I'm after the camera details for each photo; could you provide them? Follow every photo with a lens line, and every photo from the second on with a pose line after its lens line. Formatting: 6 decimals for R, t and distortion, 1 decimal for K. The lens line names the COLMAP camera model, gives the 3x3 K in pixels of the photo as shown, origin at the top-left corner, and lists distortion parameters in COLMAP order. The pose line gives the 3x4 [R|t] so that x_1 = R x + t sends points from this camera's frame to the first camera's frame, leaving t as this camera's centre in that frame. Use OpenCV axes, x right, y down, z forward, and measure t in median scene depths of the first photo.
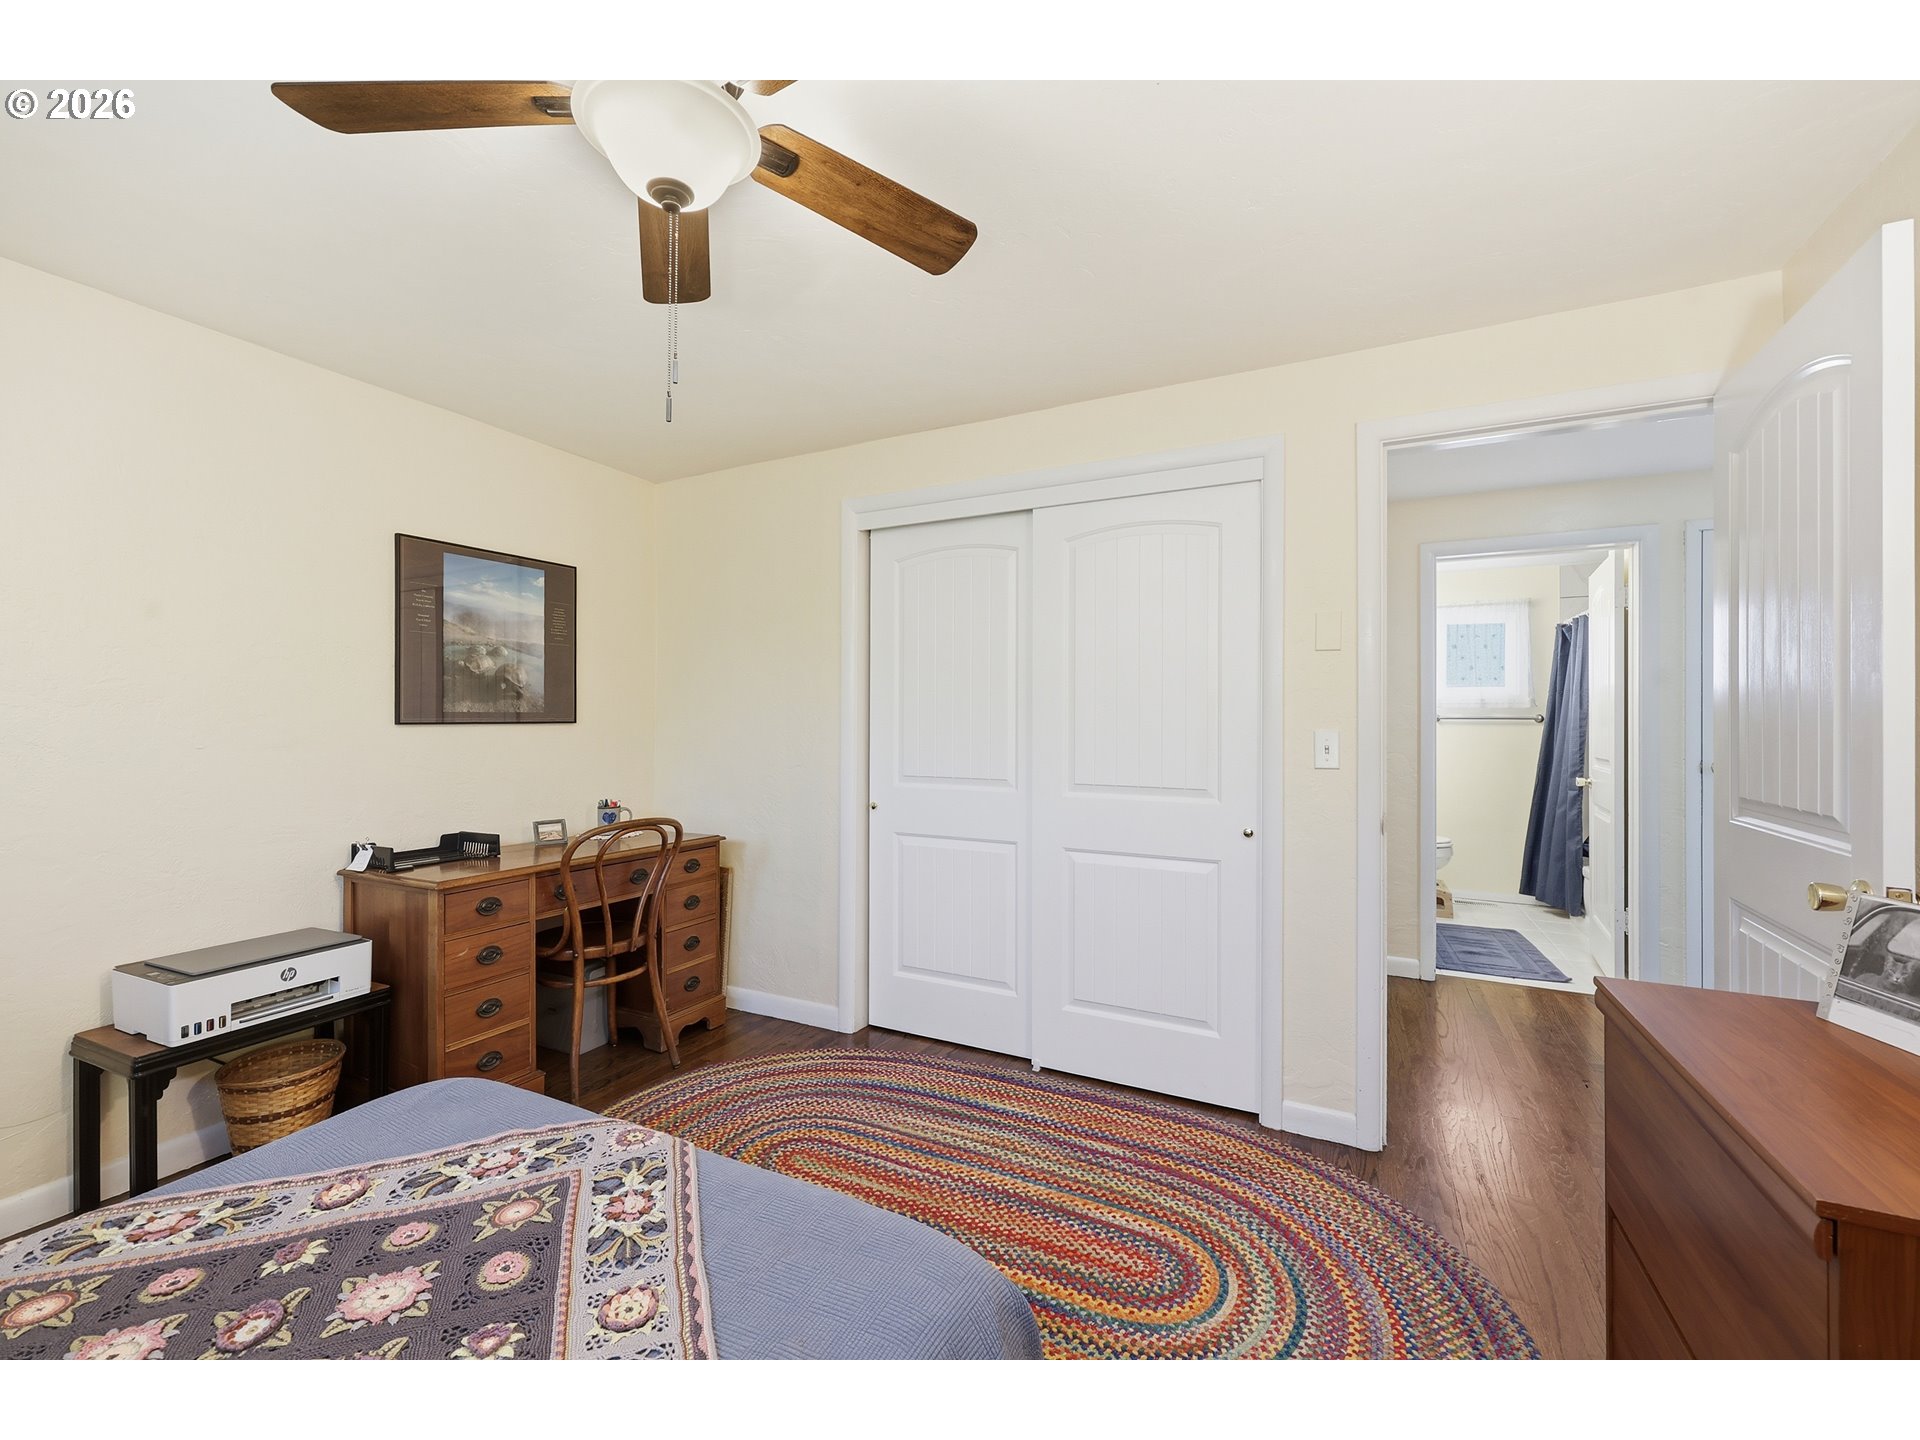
lens RADIAL K [[822.0, 0, 951.6], [0, 822.0, 731.7], [0, 0, 1]] dist [-0.001195, -0.000086]
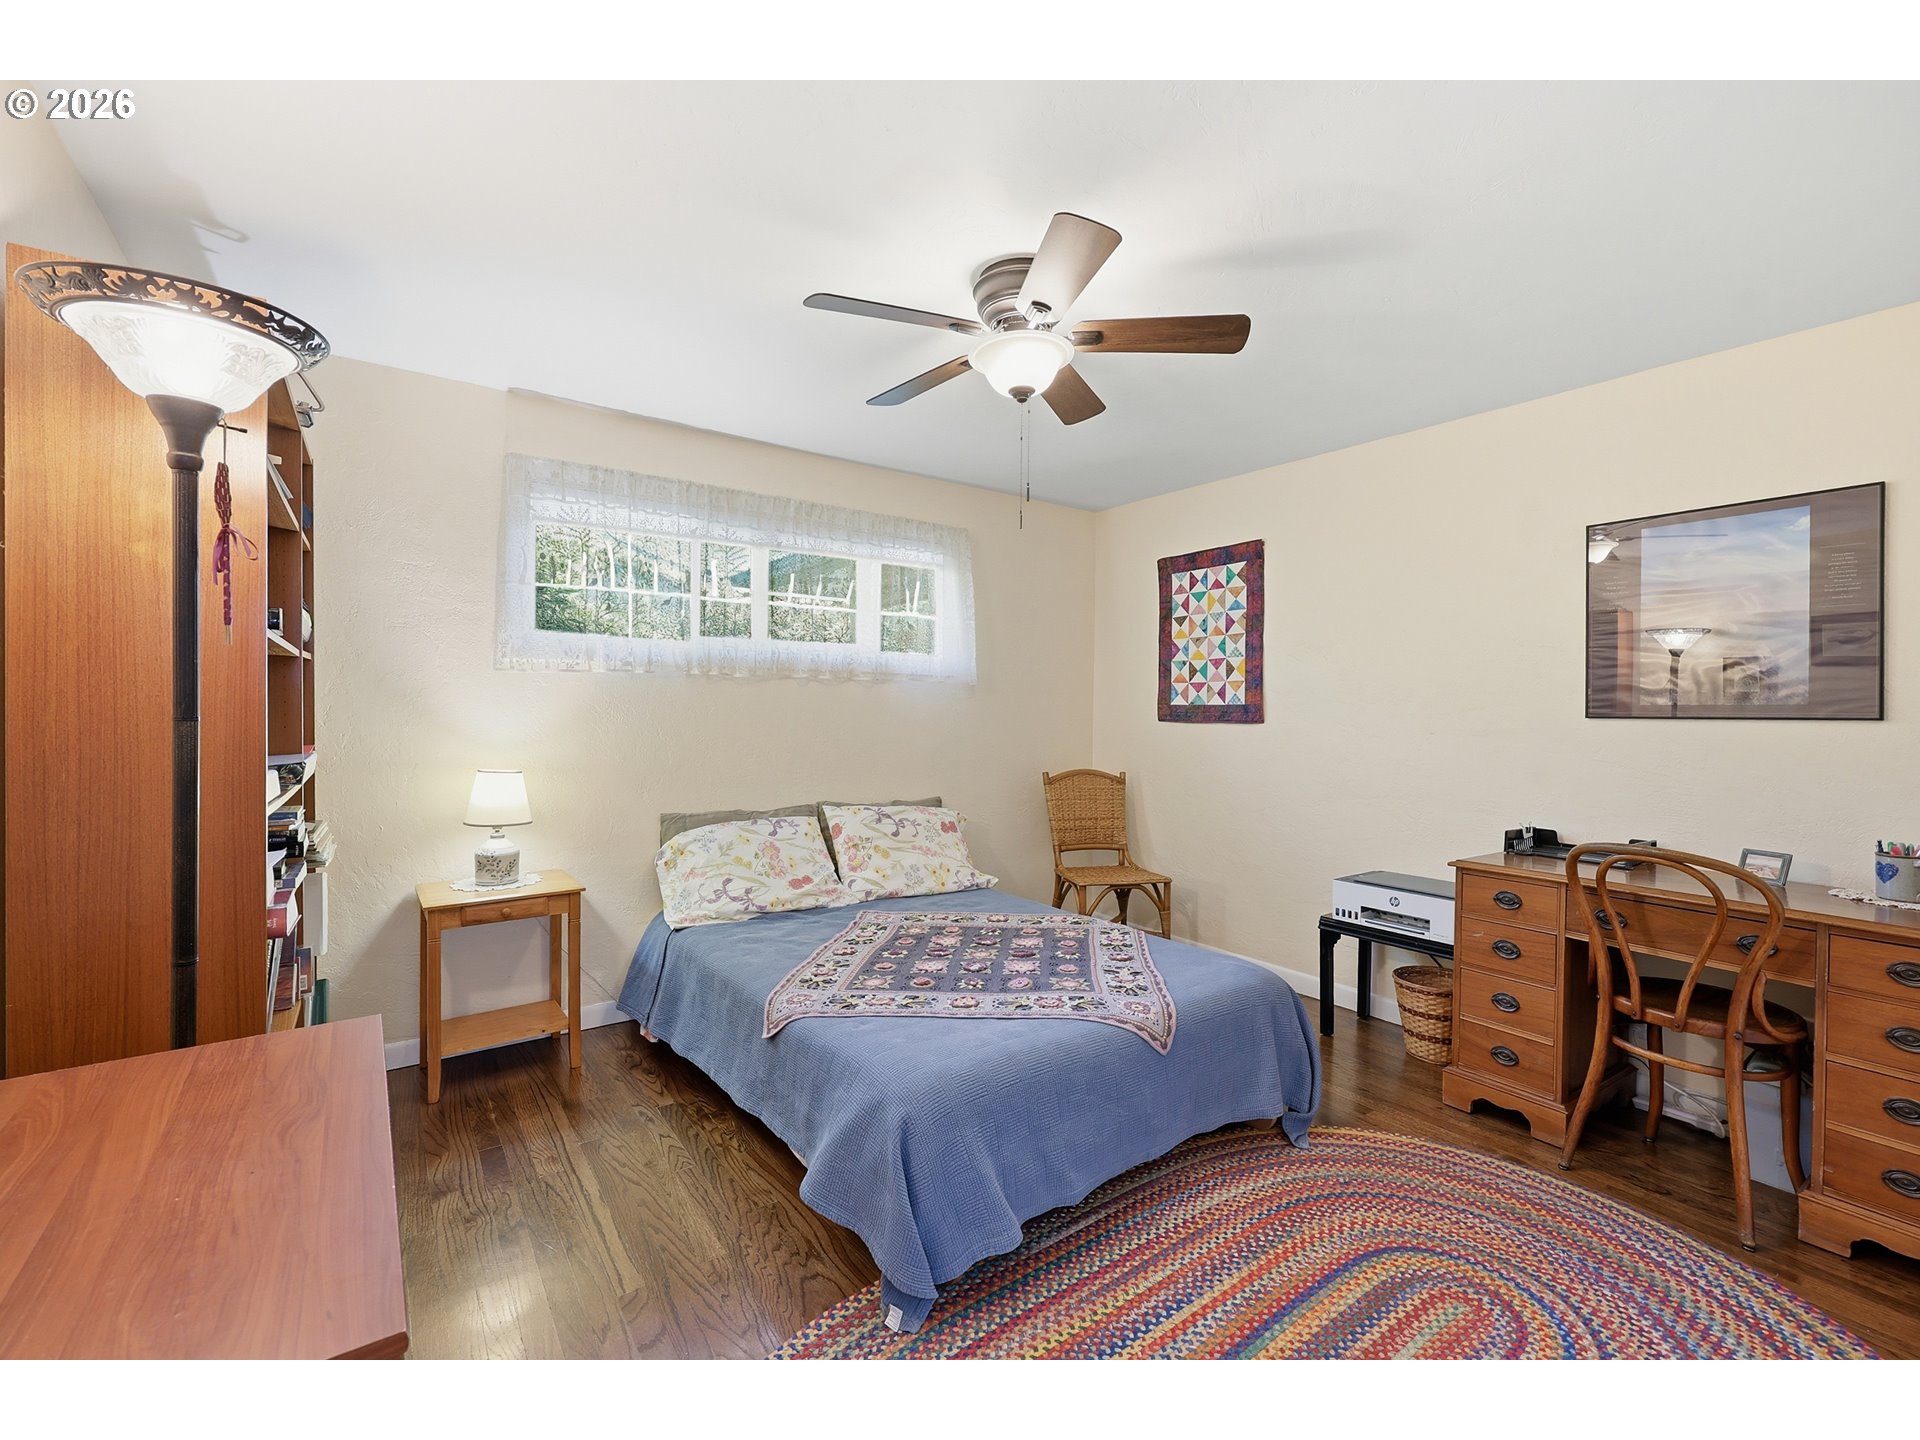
lens RADIAL K [[822.0, 0, 951.6], [0, 822.0, 731.7], [0, 0, 1]] dist [-0.001195, -0.000086]
pose [[-0.475427, 0.018056, -0.879570, 0.749958], [-0.024728, 0.999120, 0.033876, -0.008298], [0.879408, 0.037856, -0.474562, 1.053047]]
